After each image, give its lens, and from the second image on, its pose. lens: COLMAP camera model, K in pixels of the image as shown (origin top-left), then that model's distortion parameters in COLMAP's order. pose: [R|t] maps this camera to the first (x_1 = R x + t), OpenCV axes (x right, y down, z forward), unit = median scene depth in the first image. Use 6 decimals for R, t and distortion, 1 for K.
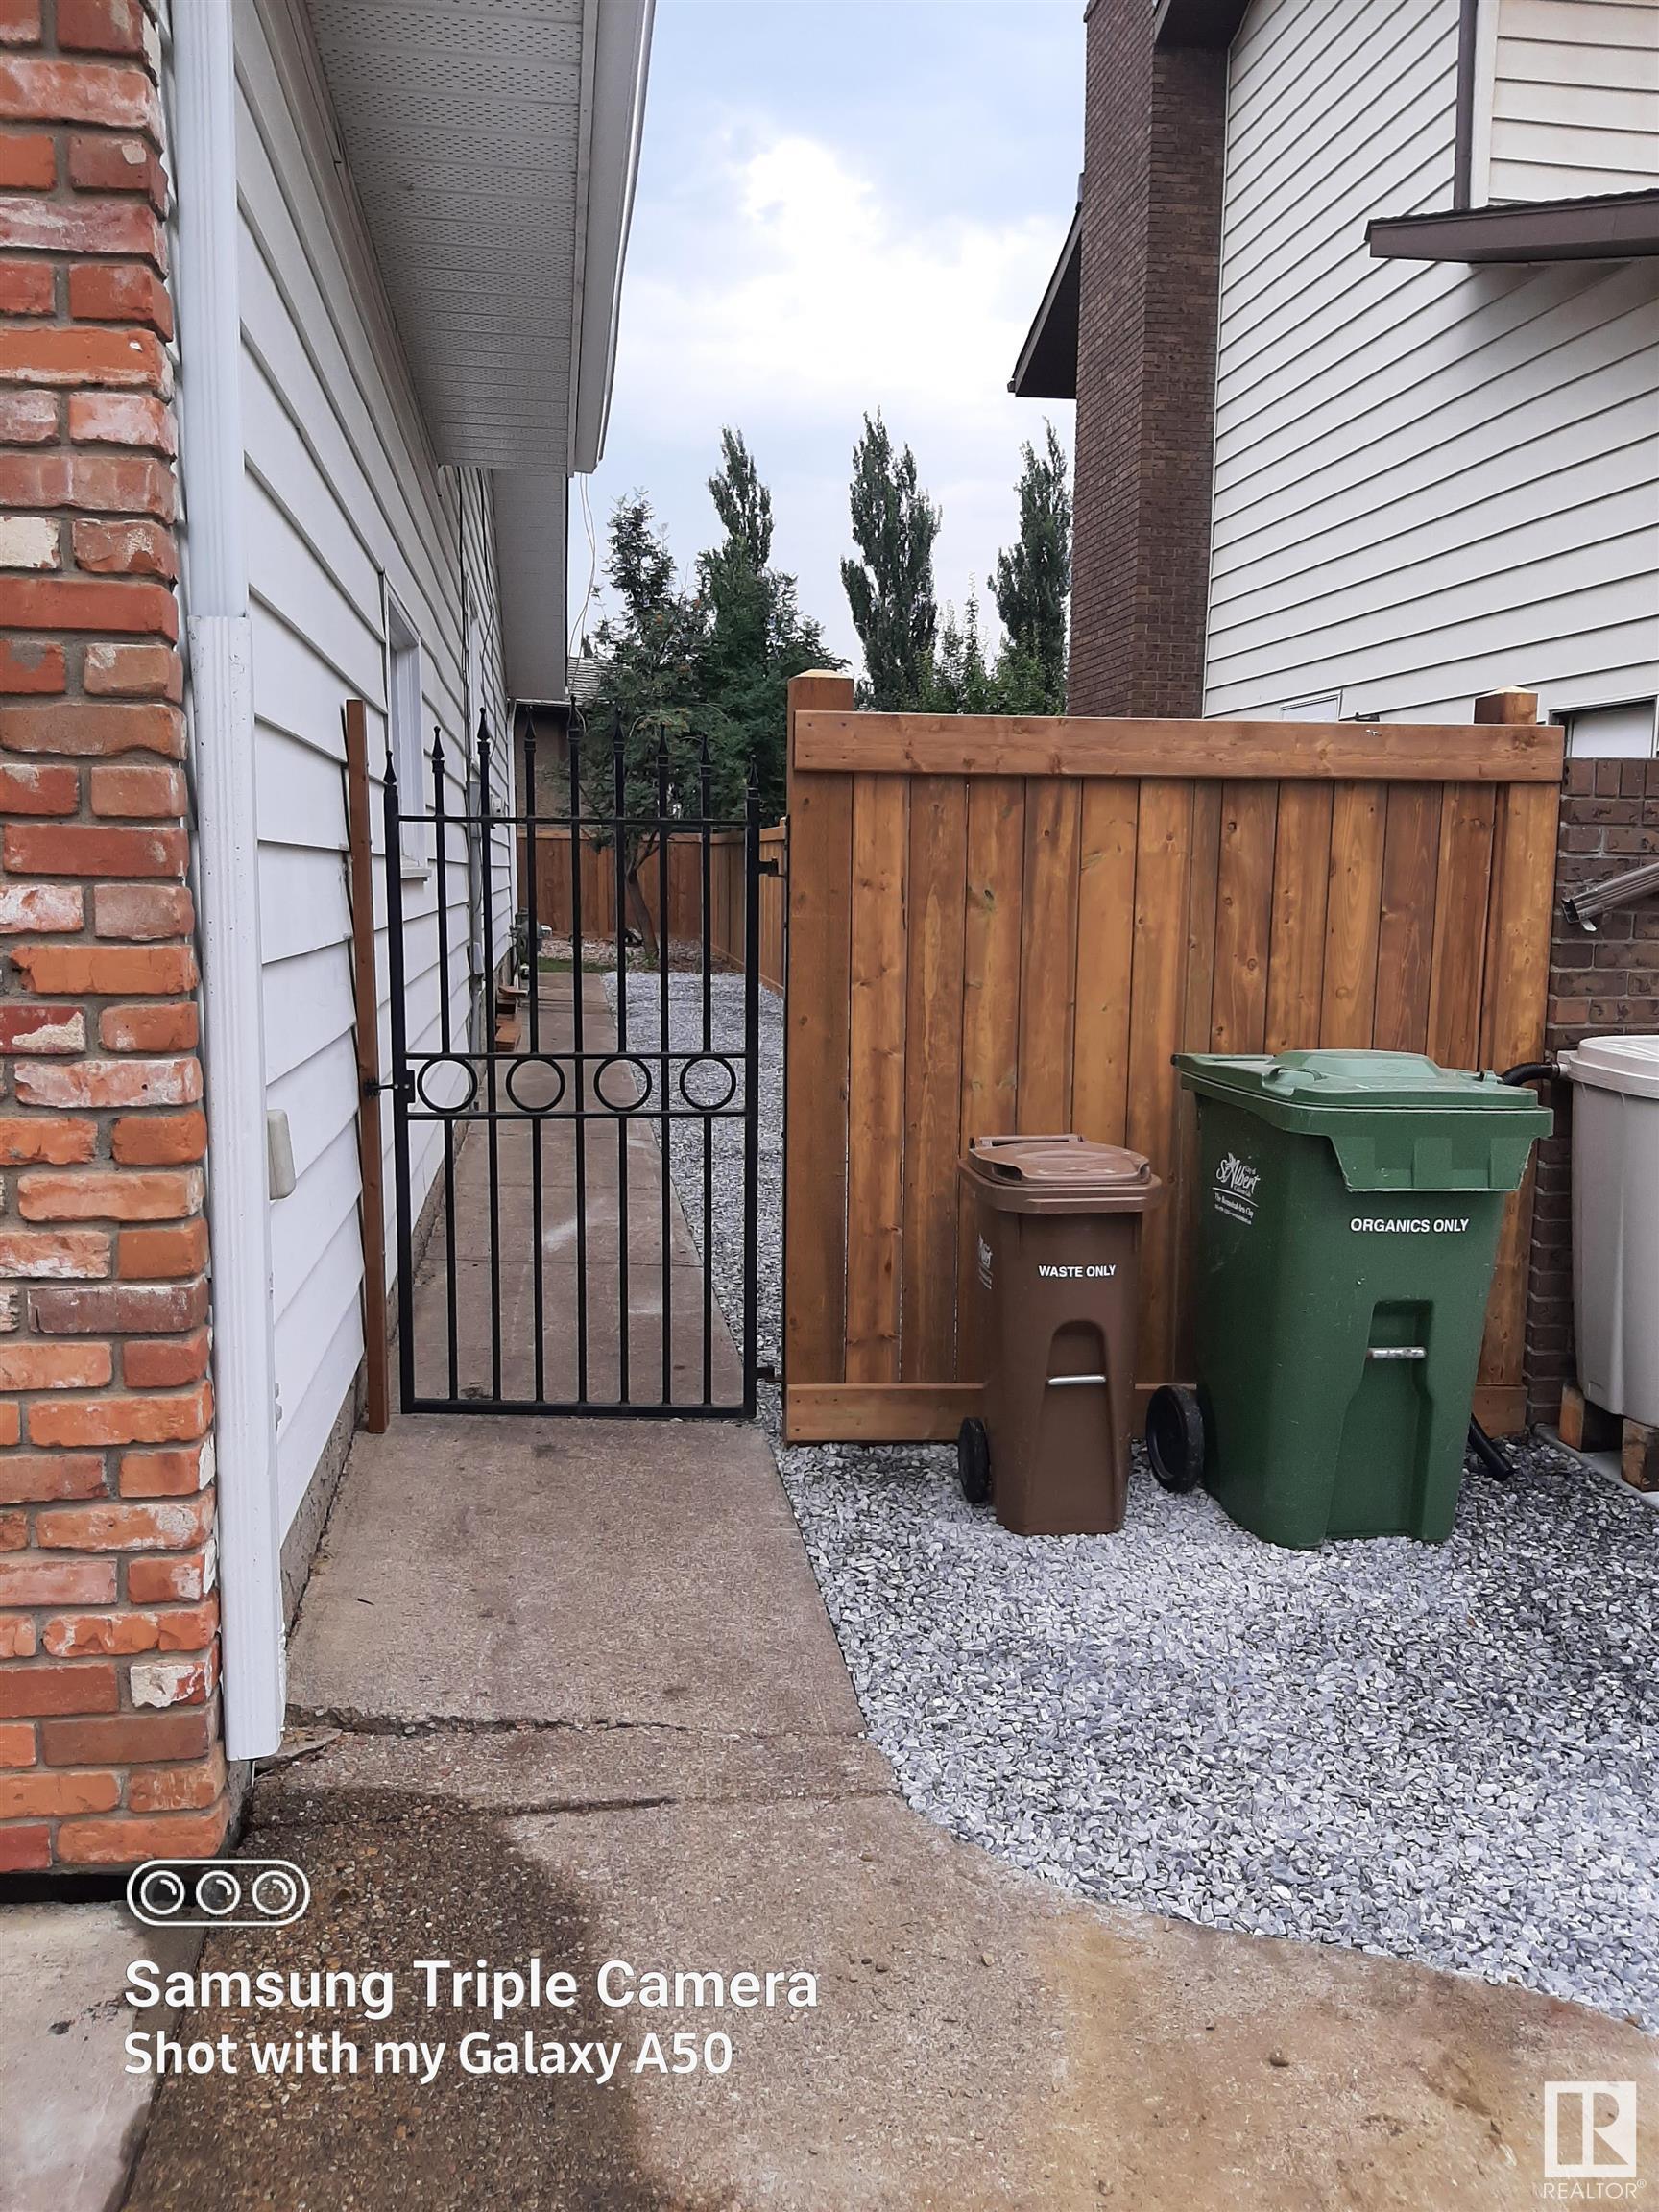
lens RADIAL K [[1758.3, 0, 823.9], [0, 1758.3, 1107.3], [0, 0, 1]] dist [-0.008400, -0.002500]
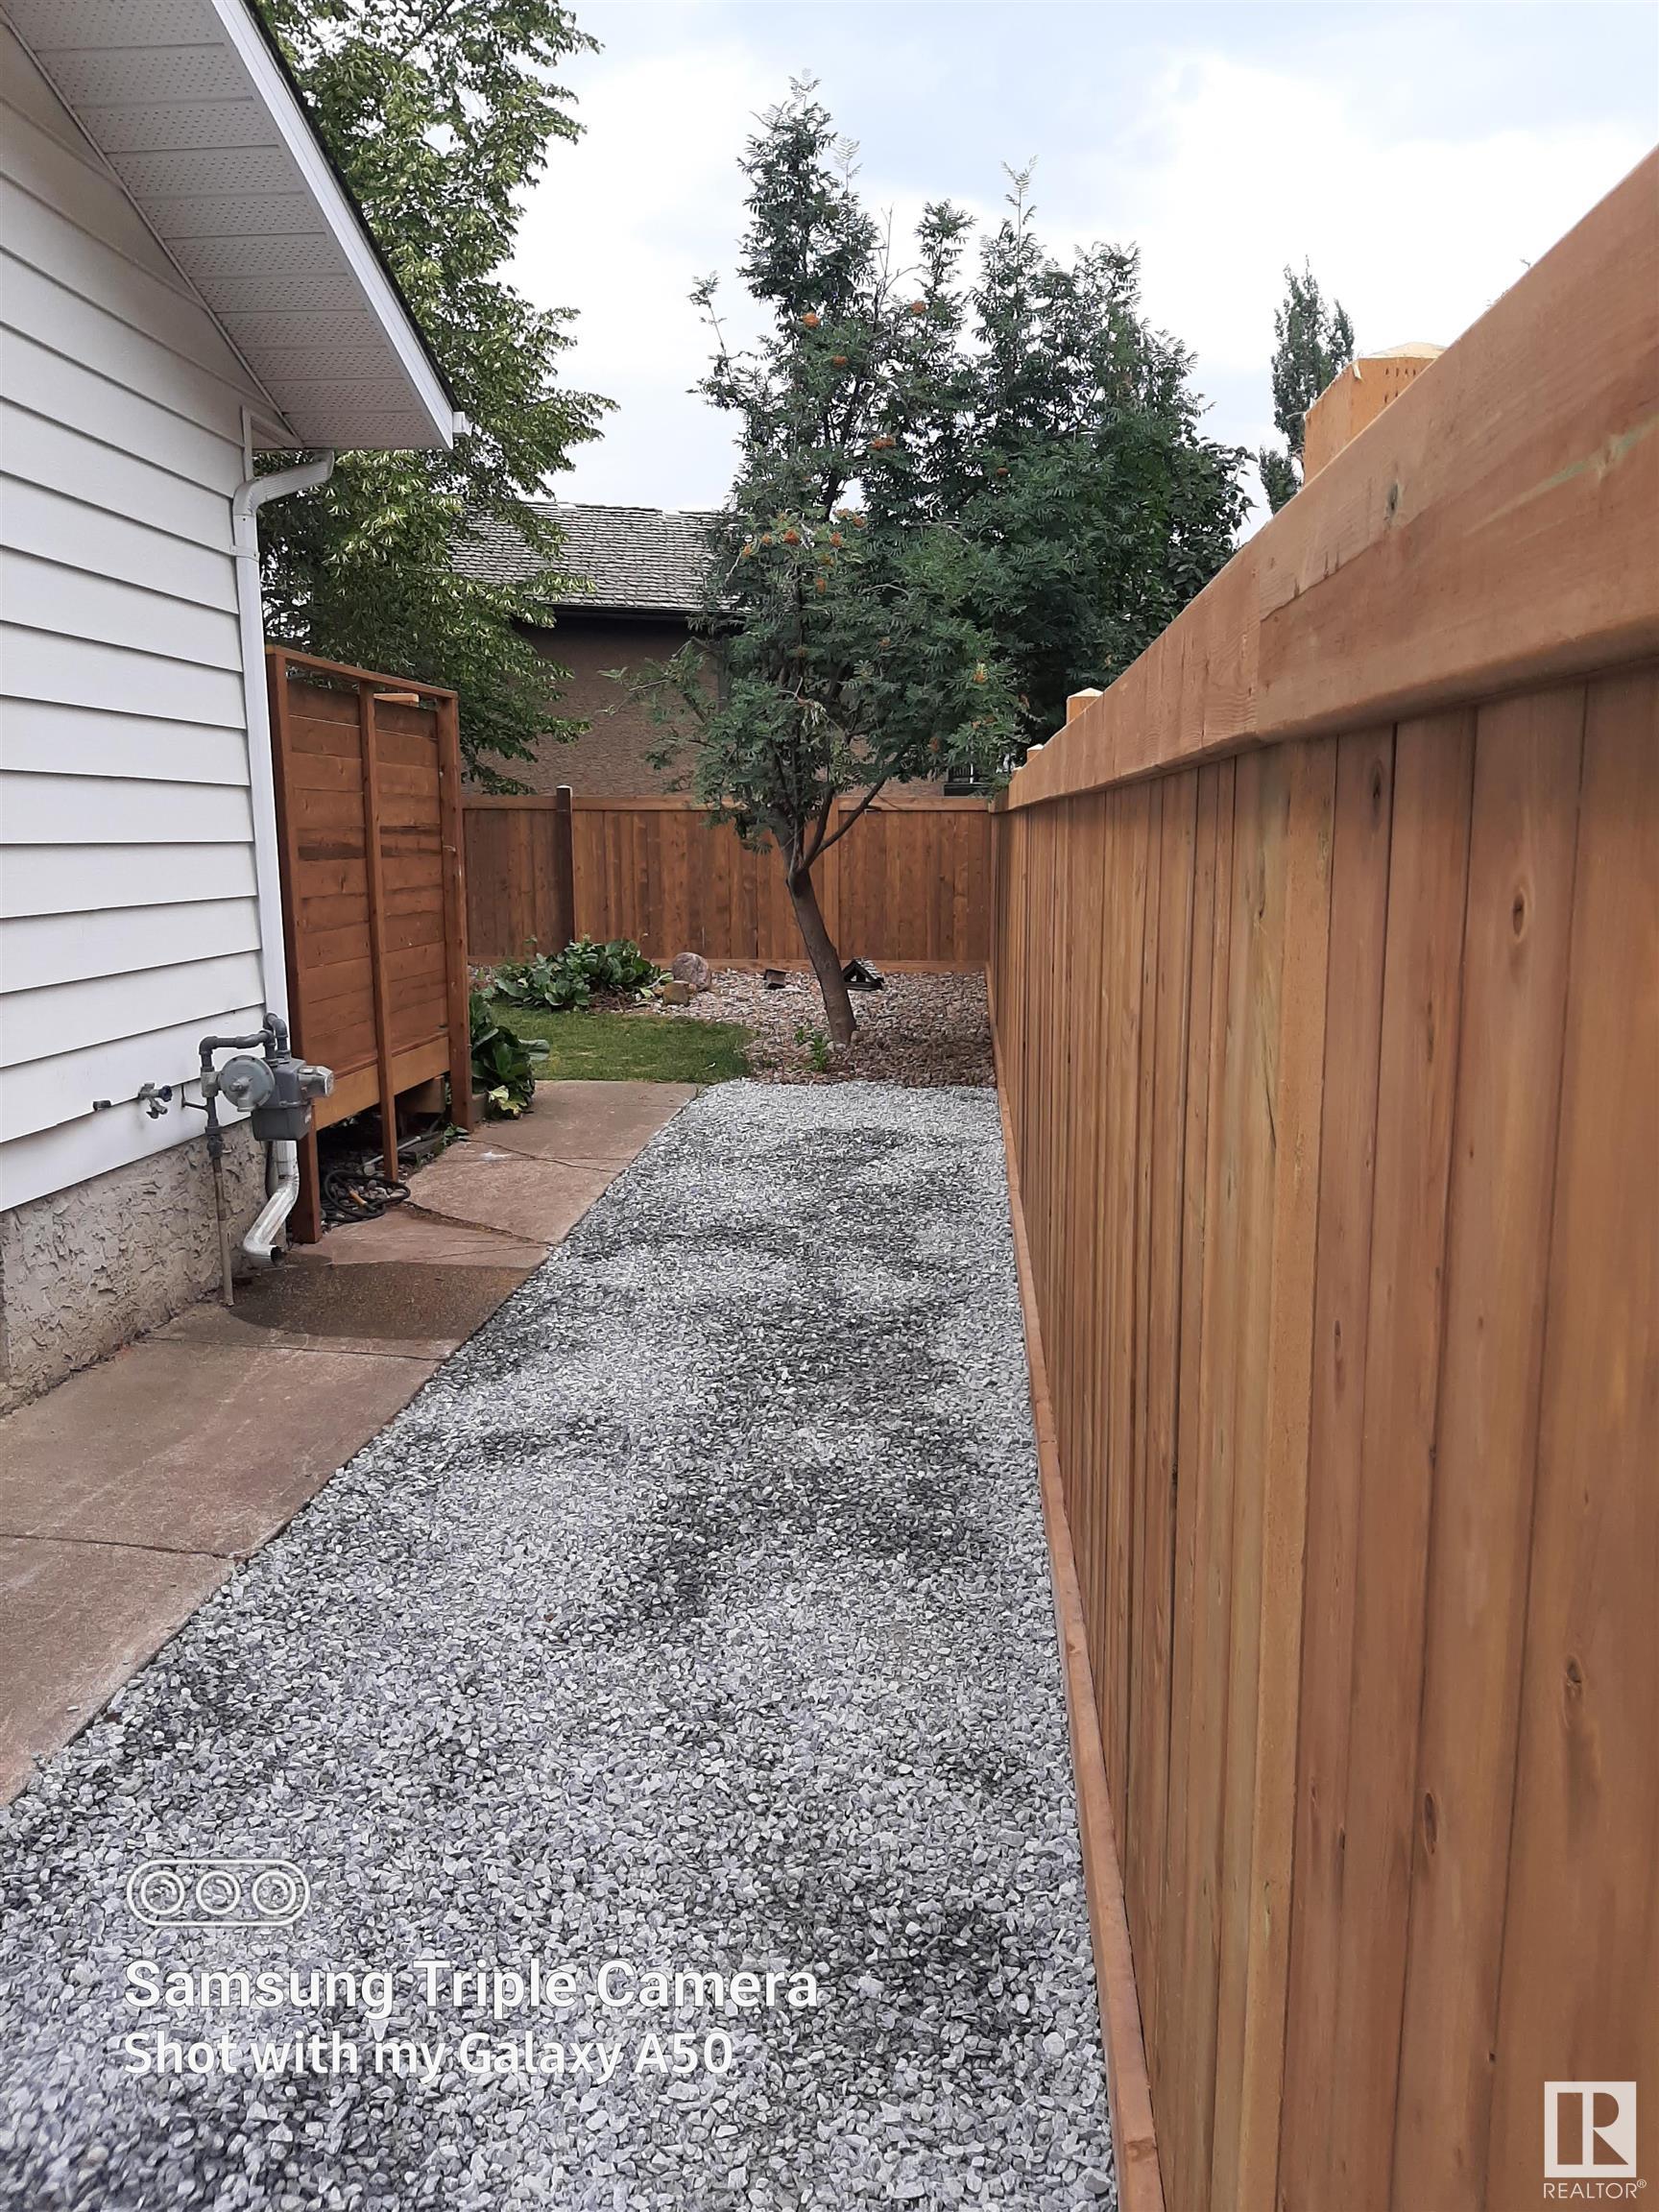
lens RADIAL K [[1758.3, 0, 836.8], [0, 1758.3, 1108.7], [0, 0, 1]] dist [-0.008400, -0.002500]
pose [[0.974993, 0.017413, -0.221551, 0.017210], [-0.009650, 0.999302, 0.036076, -0.083642], [0.222025, -0.033036, 0.974481, 0.511651]]
